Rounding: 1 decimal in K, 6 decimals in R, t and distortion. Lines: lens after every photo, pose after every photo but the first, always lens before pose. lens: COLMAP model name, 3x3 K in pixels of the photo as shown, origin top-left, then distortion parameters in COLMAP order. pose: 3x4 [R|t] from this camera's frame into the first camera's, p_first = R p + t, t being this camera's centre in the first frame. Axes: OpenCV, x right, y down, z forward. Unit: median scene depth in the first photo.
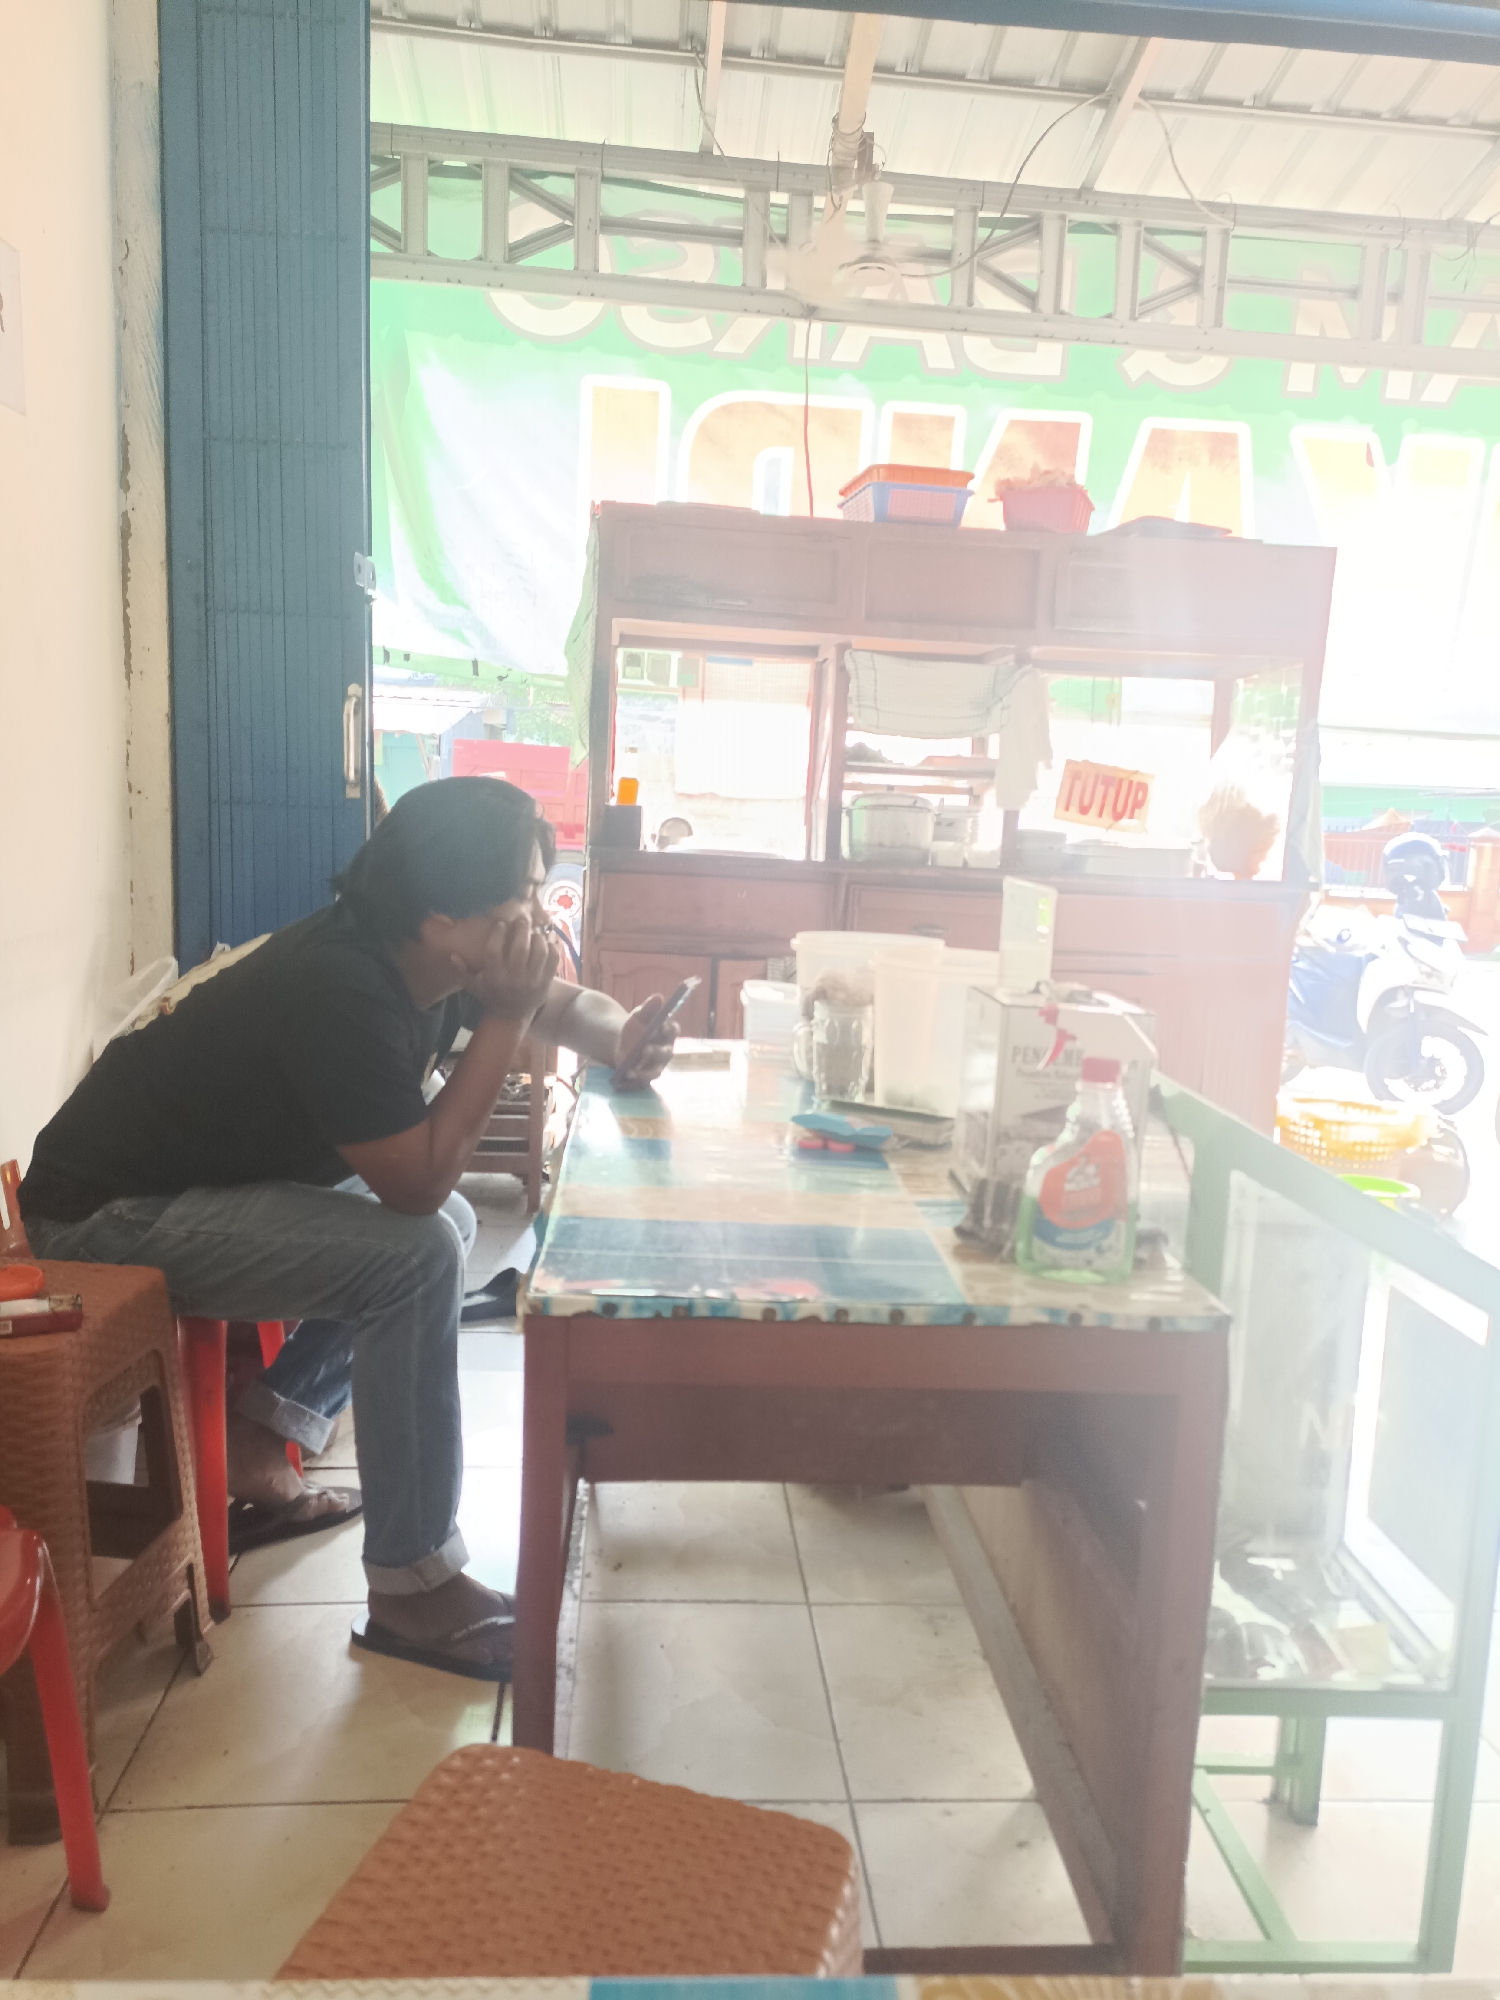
lens RADIAL K [[1490.3, 0, 723.3], [0, 1490.3, 997.1], [0, 0, 1]] dist [0.033990, -0.028331]
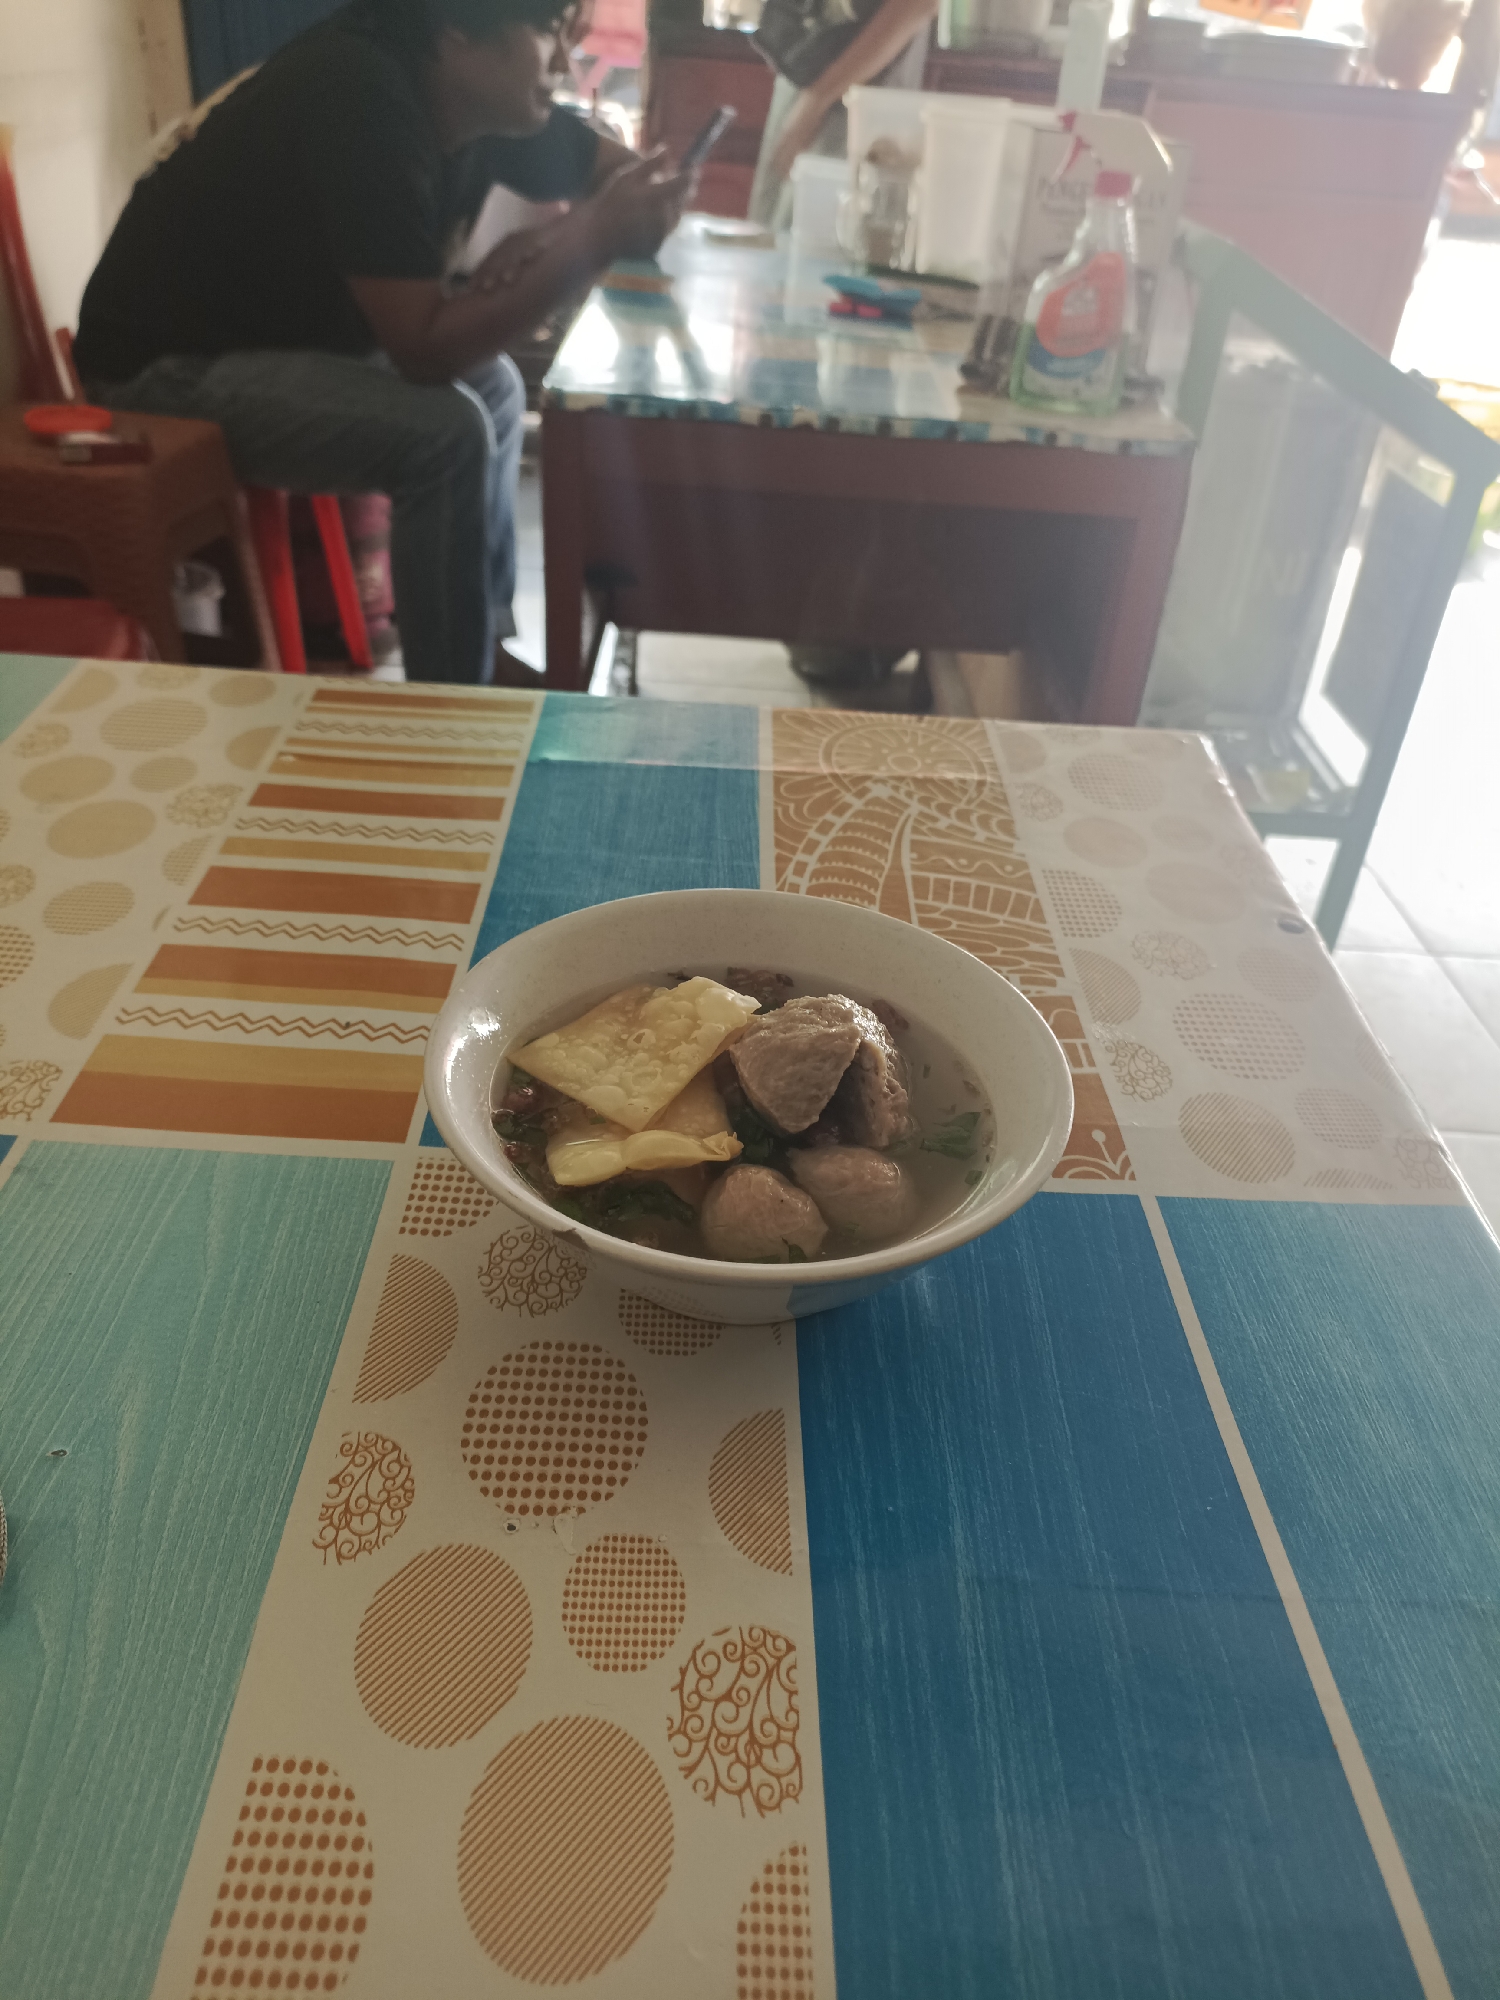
lens RADIAL K [[1490.3, 0, 723.3], [0, 1490.3, 997.1], [0, 0, 1]] dist [0.033990, -0.028331]
pose [[0.998404, 0.044016, -0.035397, 0.050223], [-0.023955, 0.897504, 0.440356, 0.097466], [0.051151, -0.438805, 0.897125, -0.148123]]
